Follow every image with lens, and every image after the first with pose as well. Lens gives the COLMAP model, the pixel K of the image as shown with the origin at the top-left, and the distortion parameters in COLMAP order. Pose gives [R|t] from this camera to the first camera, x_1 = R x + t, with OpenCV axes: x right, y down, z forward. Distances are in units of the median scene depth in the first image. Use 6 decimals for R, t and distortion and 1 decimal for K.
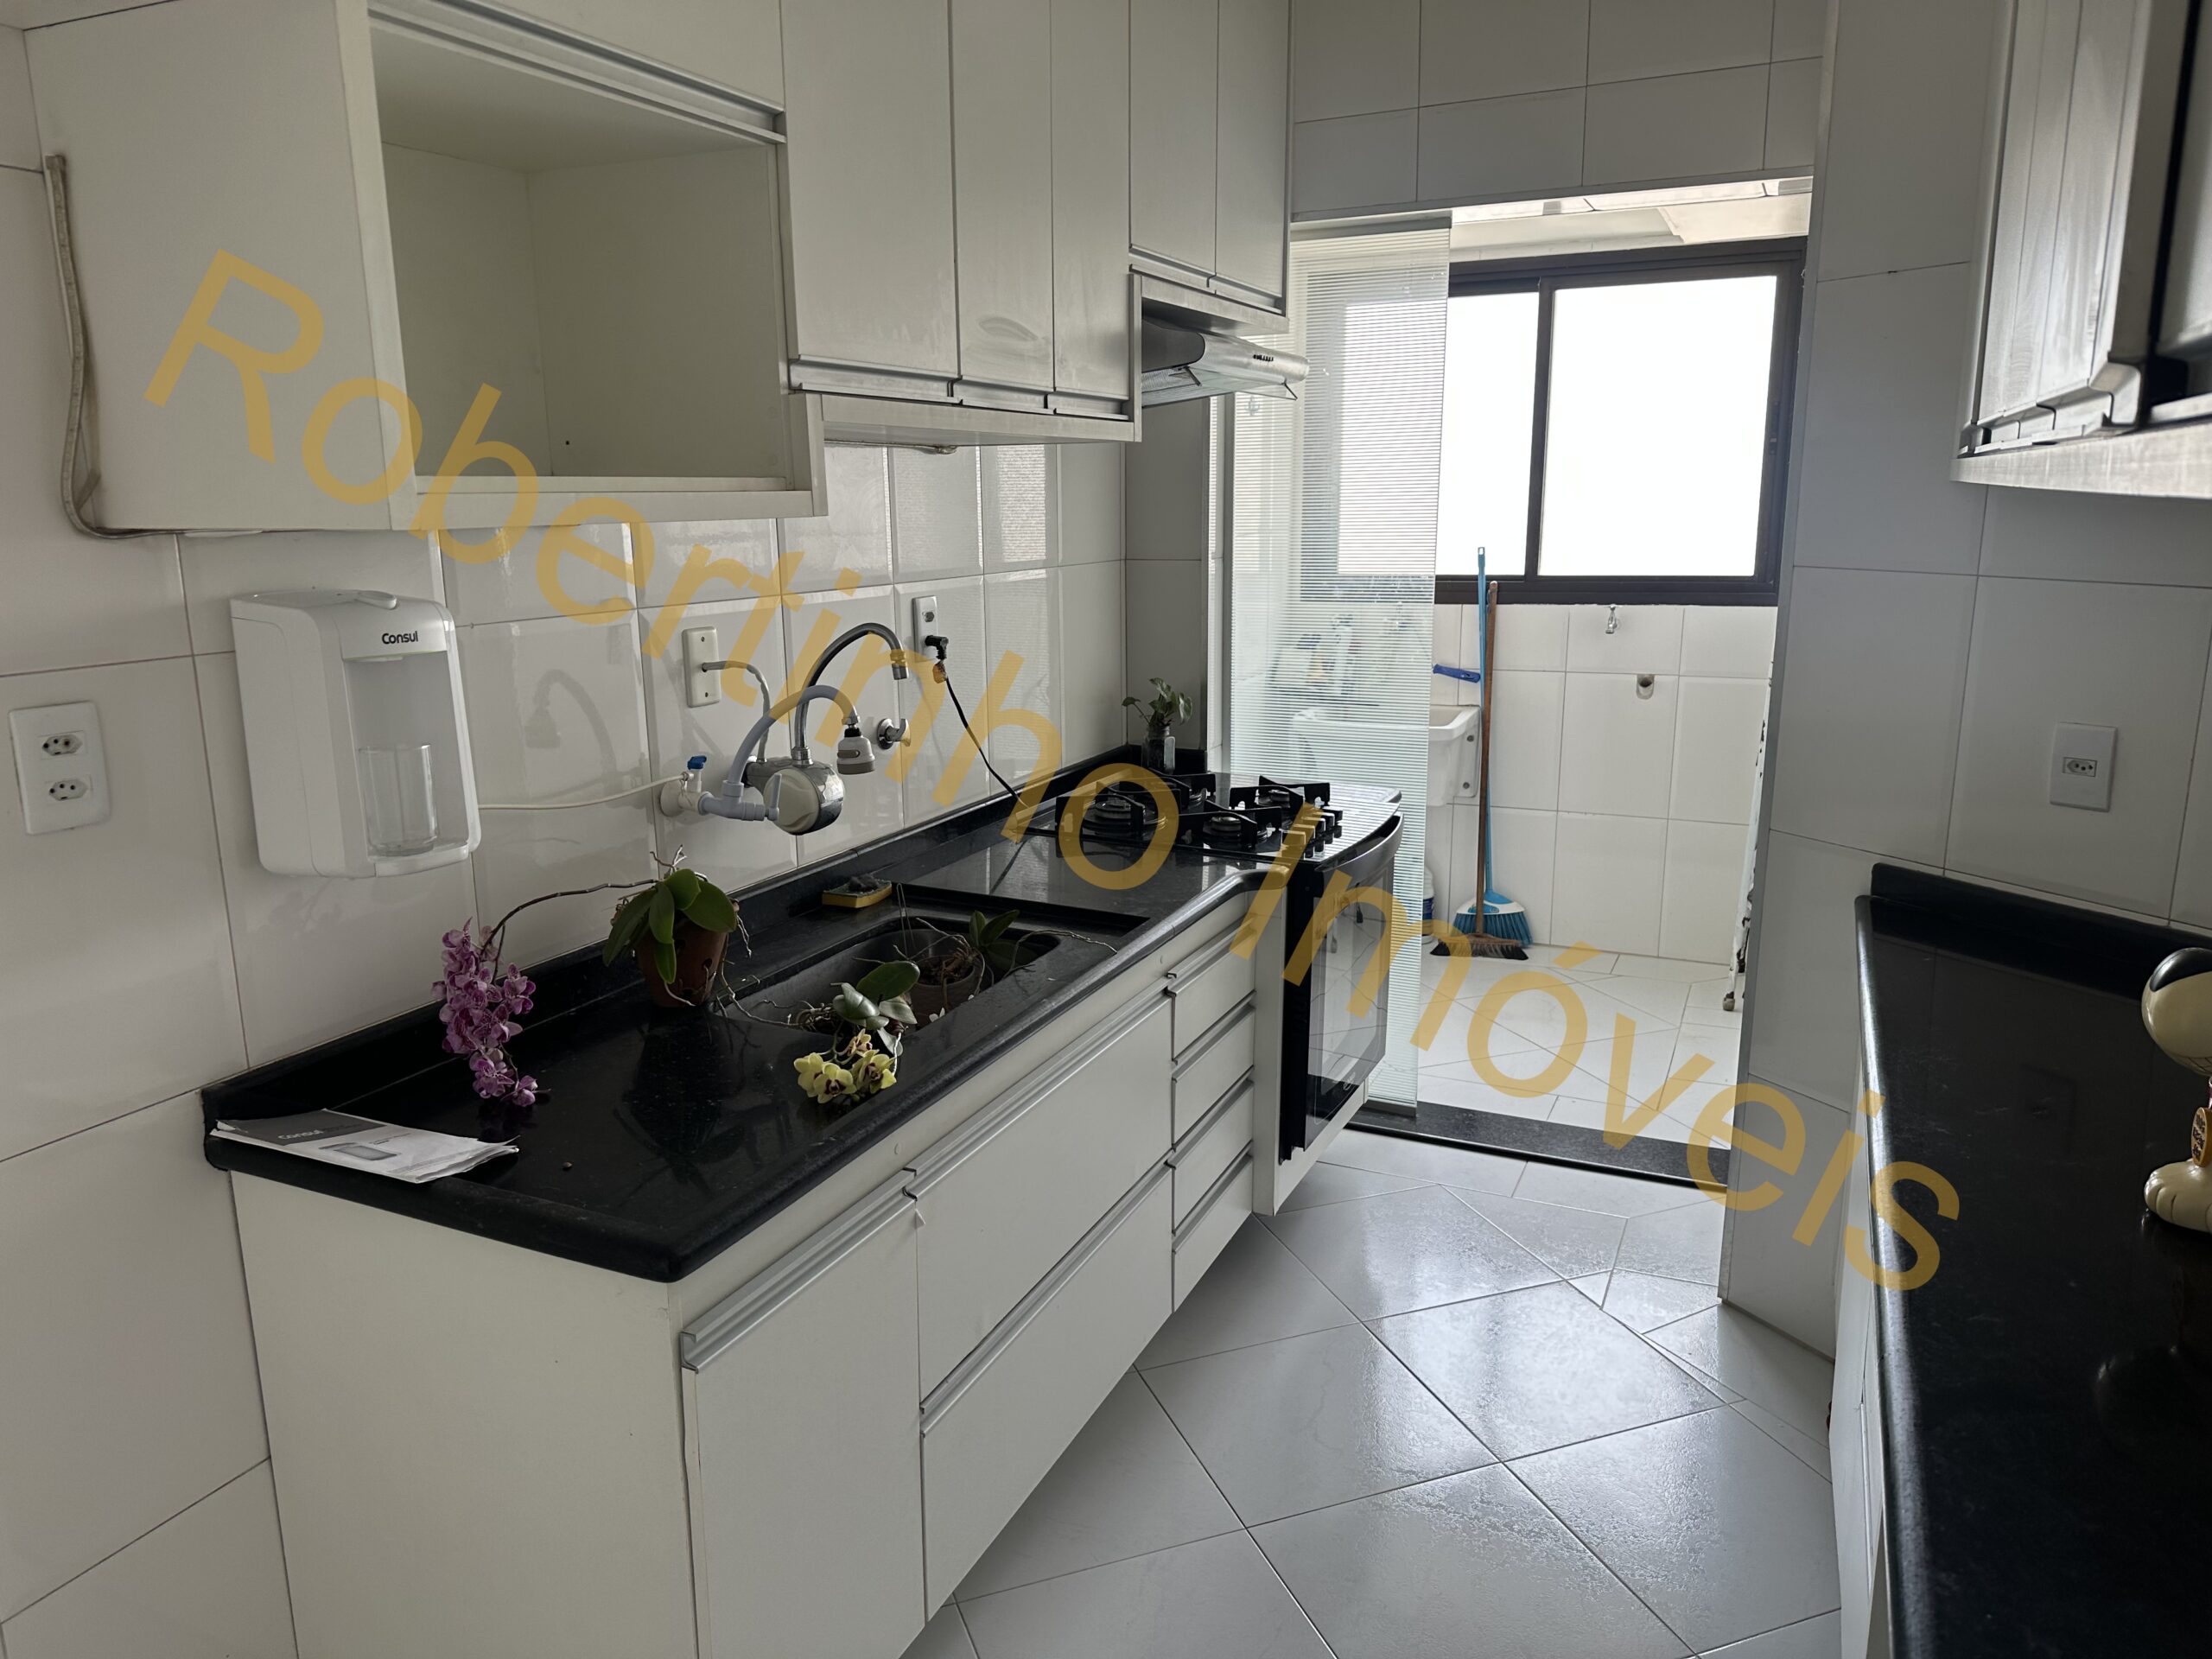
lens RADIAL K [[1550.1, 0, 1098.2], [0, 1550.1, 837.1], [0, 0, 1]] dist [0.033402, -0.029093]
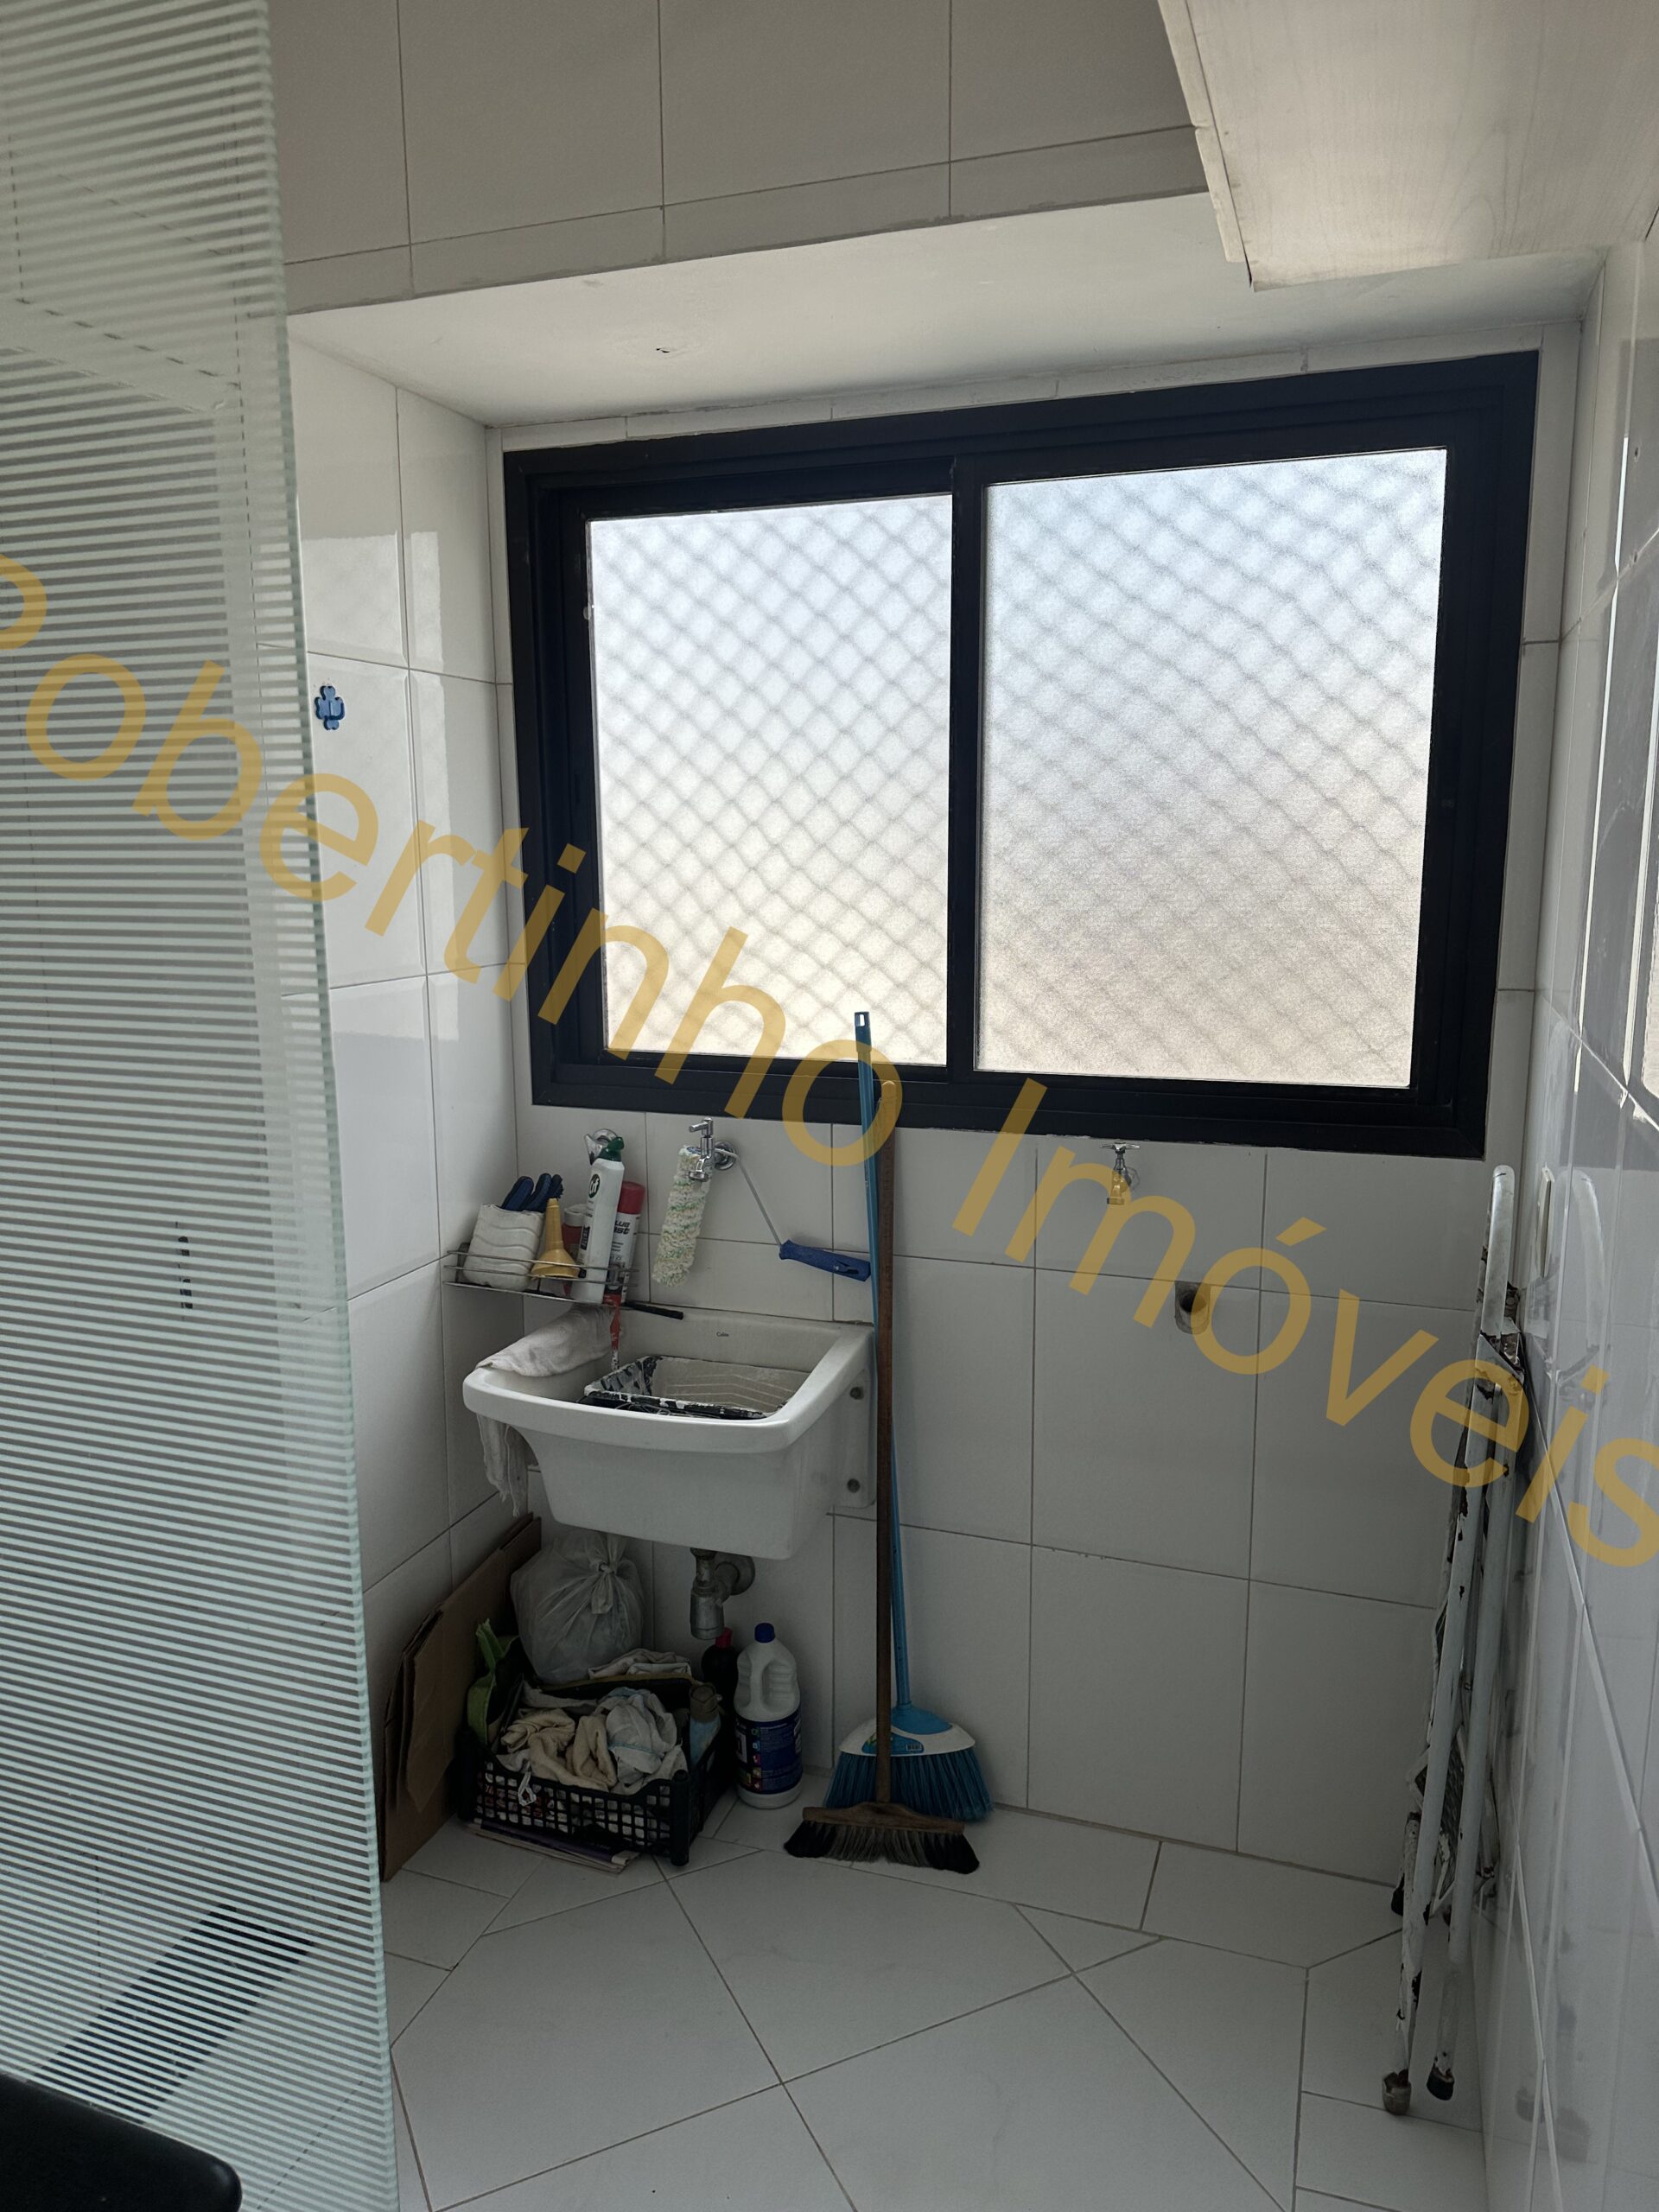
lens RADIAL K [[1550.1, 0, 828.4], [0, 1550.1, 1093.6], [0, 0, 1]] dist [0.033402, -0.029093]
pose [[0.996954, -0.017916, 0.075900, 0.196038], [0.021286, 0.998812, -0.043835, -0.136778], [-0.075025, 0.045317, 0.996151, 0.510873]]
